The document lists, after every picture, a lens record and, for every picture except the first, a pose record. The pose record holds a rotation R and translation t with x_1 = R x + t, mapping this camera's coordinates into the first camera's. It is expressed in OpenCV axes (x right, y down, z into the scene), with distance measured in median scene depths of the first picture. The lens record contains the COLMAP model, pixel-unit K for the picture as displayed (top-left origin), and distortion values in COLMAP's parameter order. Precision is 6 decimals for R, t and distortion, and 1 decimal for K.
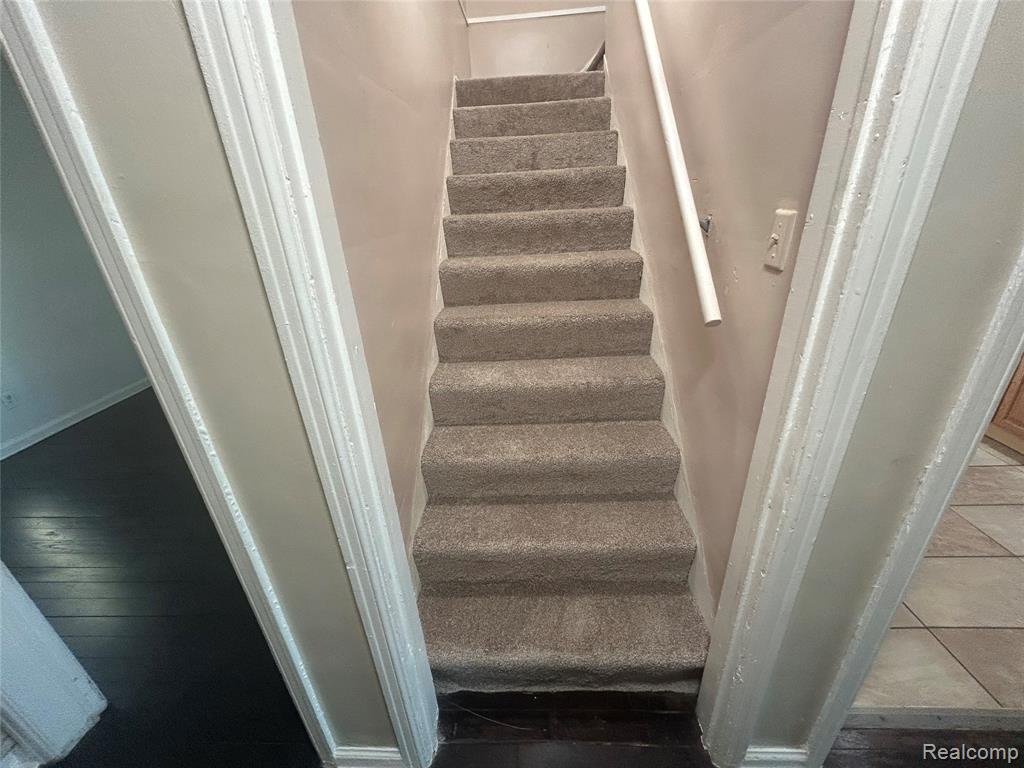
lens RADIAL K [[406.1, 0, 512.0], [0, 406.1, 384.0], [0, 0, 1]] dist [-0.000462, 0.000110]
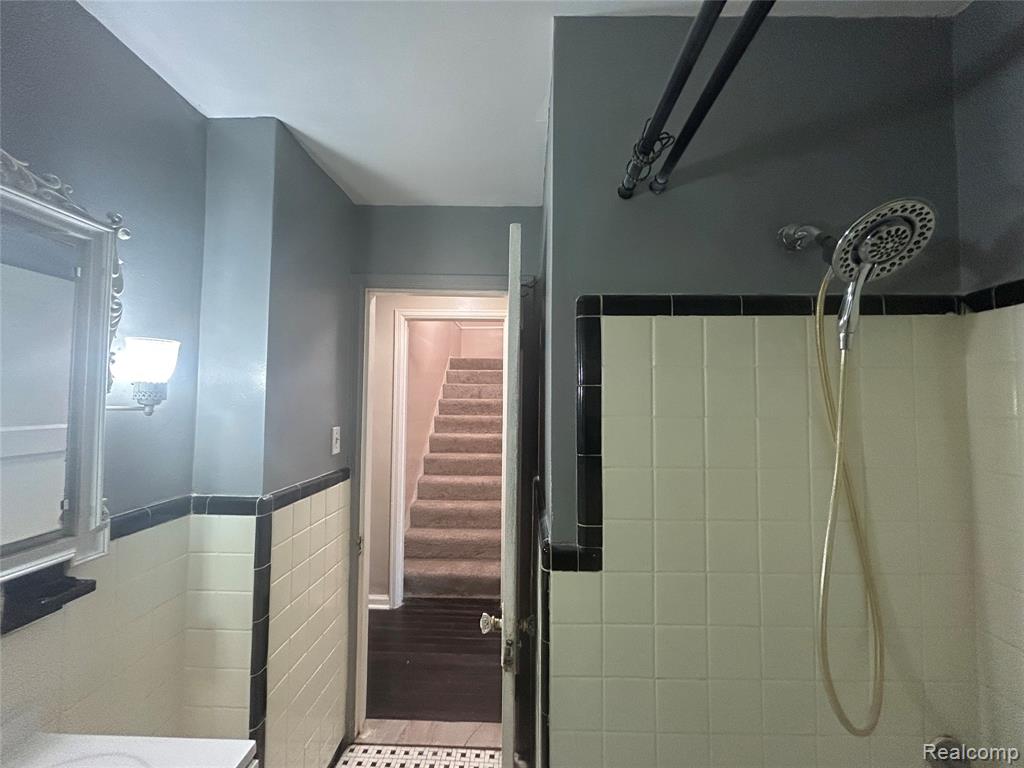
lens RADIAL K [[411.5, 0, 512.7], [0, 411.5, 382.6], [0, 0, 1]] dist [-0.000428, 0.000219]
pose [[0.997929, 0.064312, 0.000949, 0.248285], [-0.056891, 0.889463, -0.453452, 0.439235], [-0.030007, 0.452459, 0.891280, -1.134998]]
